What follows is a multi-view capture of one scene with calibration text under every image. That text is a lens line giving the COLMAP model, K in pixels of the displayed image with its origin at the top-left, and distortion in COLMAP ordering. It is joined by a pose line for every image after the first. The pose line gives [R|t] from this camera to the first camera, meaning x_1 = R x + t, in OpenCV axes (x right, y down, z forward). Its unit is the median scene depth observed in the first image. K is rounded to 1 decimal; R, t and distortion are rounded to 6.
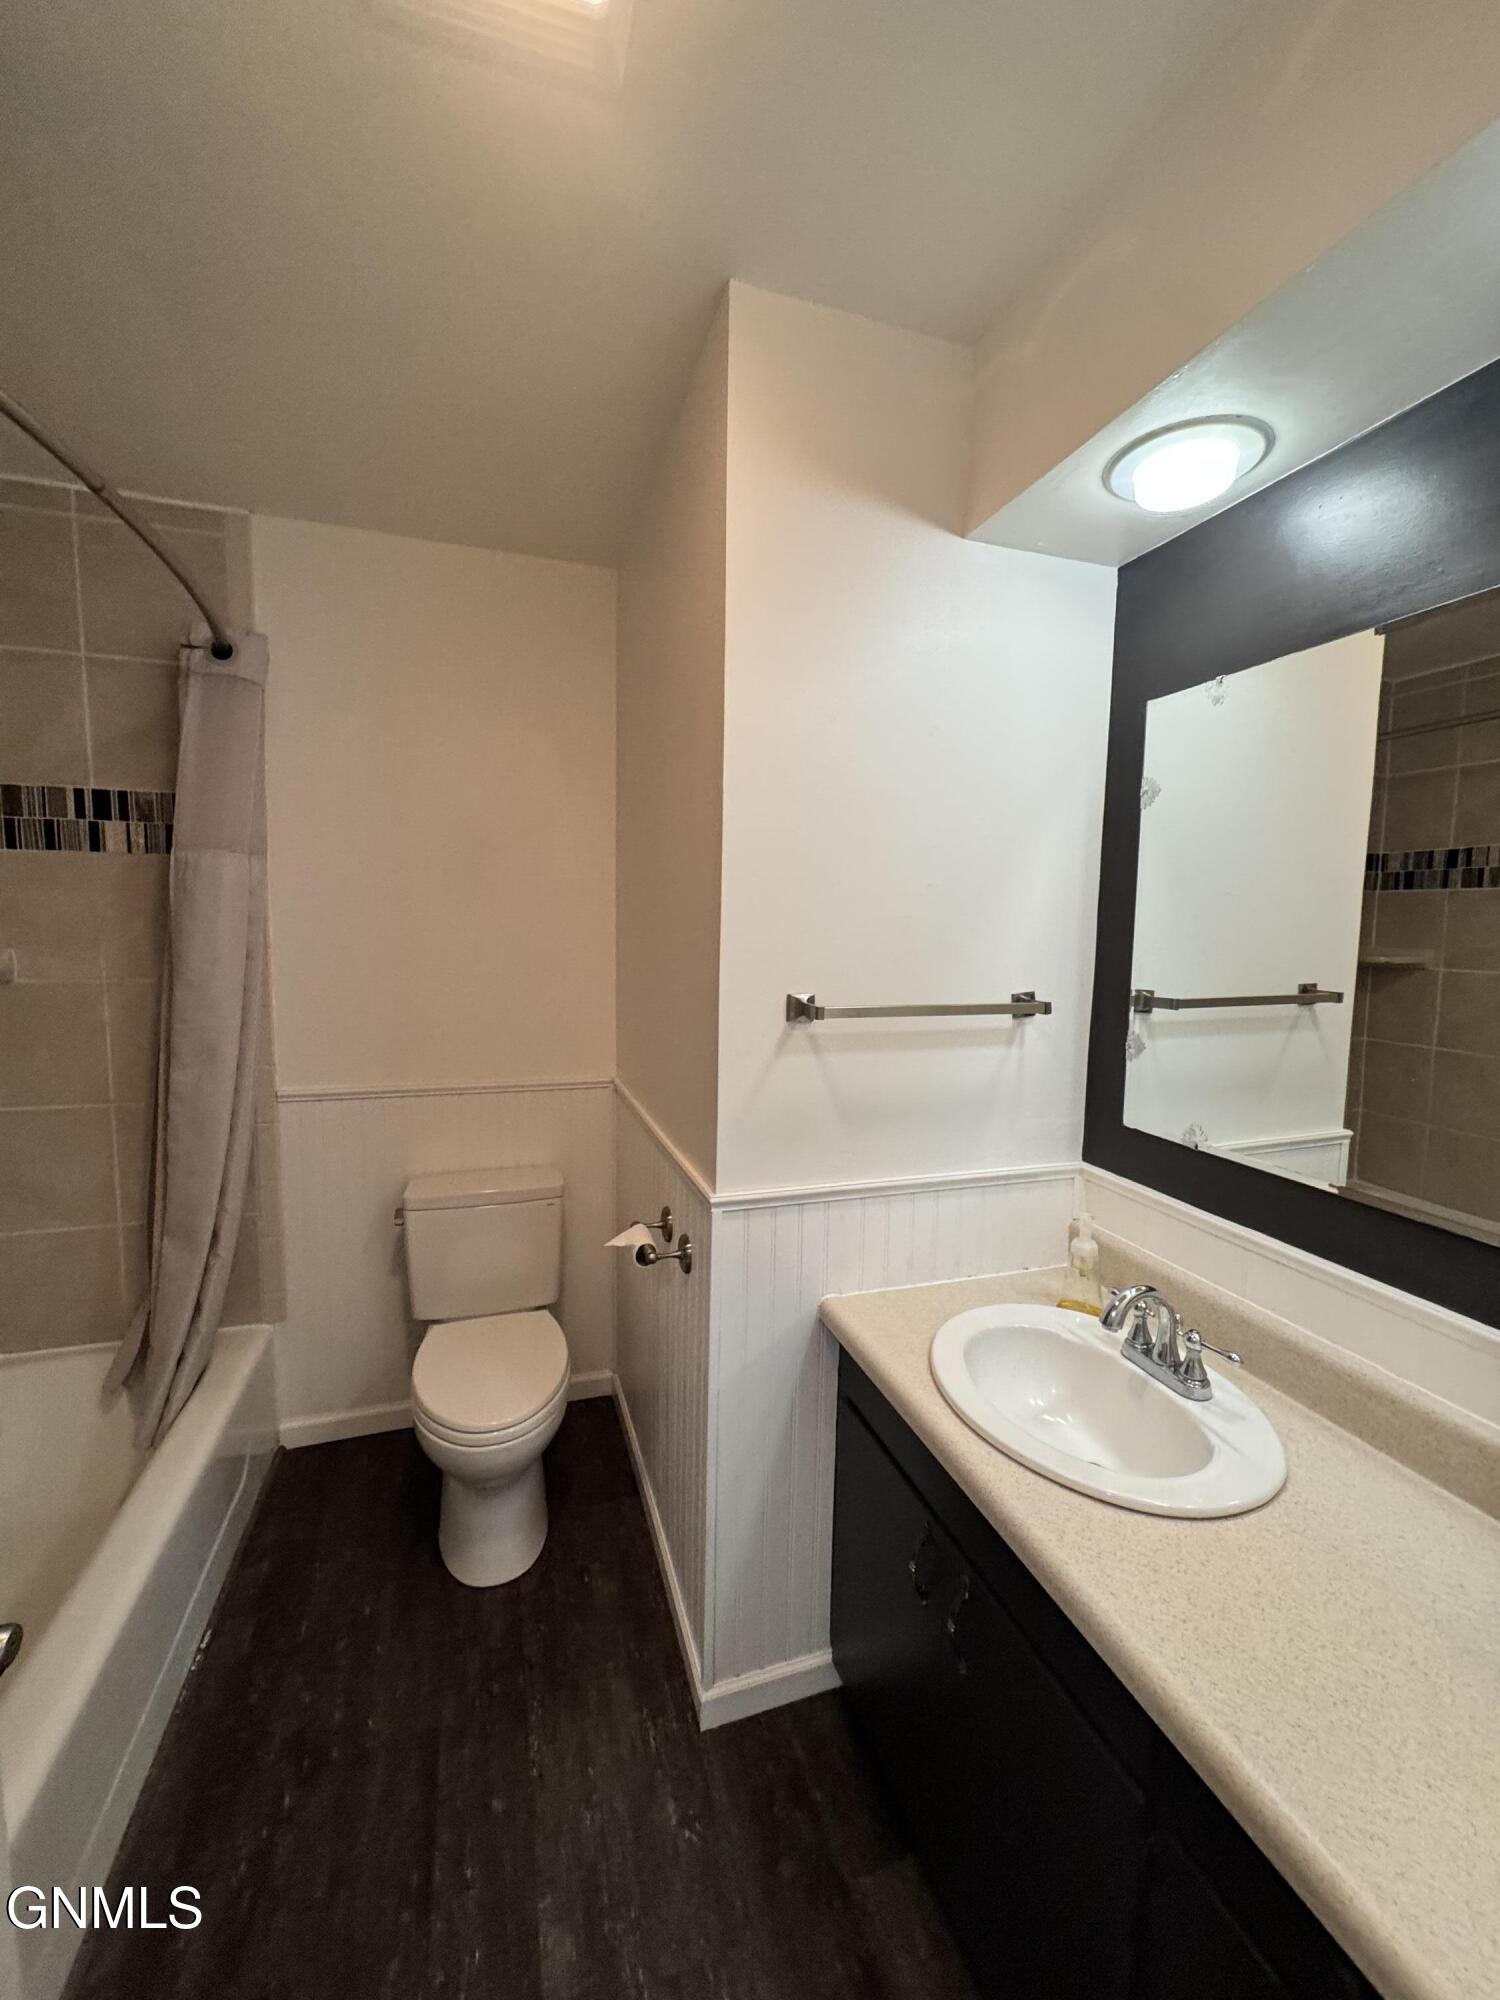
lens RADIAL K [[798.5, 0, 751.0], [0, 798.5, 1001.7], [0, 0, 1]] dist [-0.004088, -0.000019]
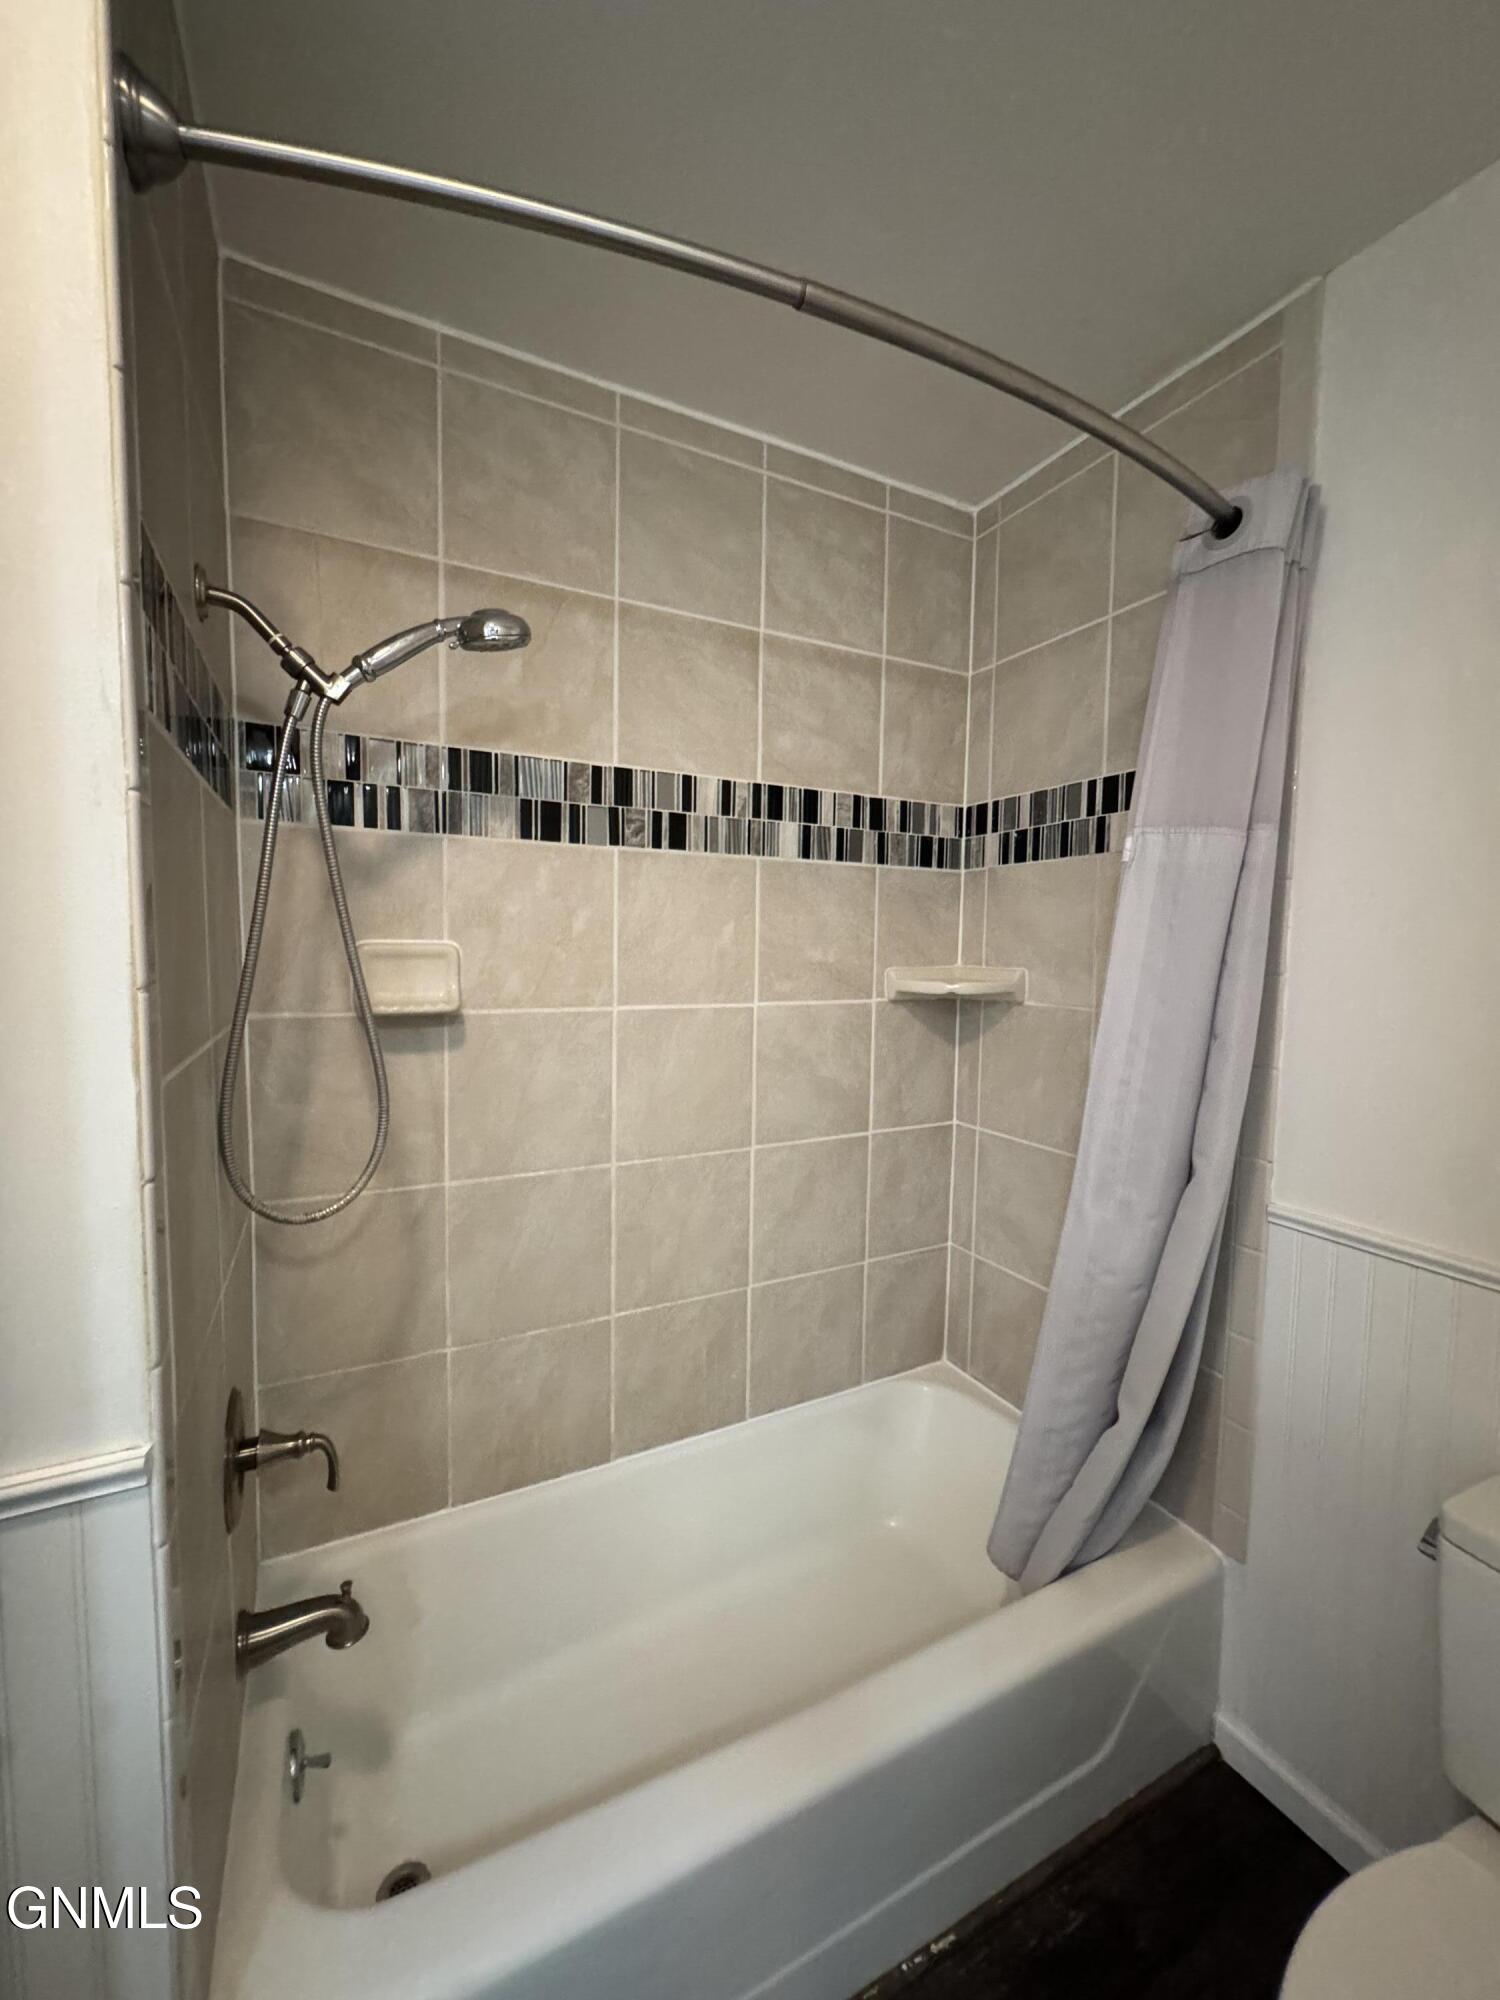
lens RADIAL K [[798.5, 0, 753.6], [0, 798.5, 998.6], [0, 0, 1]] dist [-0.004088, -0.000019]
pose [[0.159322, 0.066116, -0.985010, -0.057137], [-0.096210, 0.994045, 0.051161, -0.047295], [0.982527, 0.086617, 0.164734, 0.528128]]
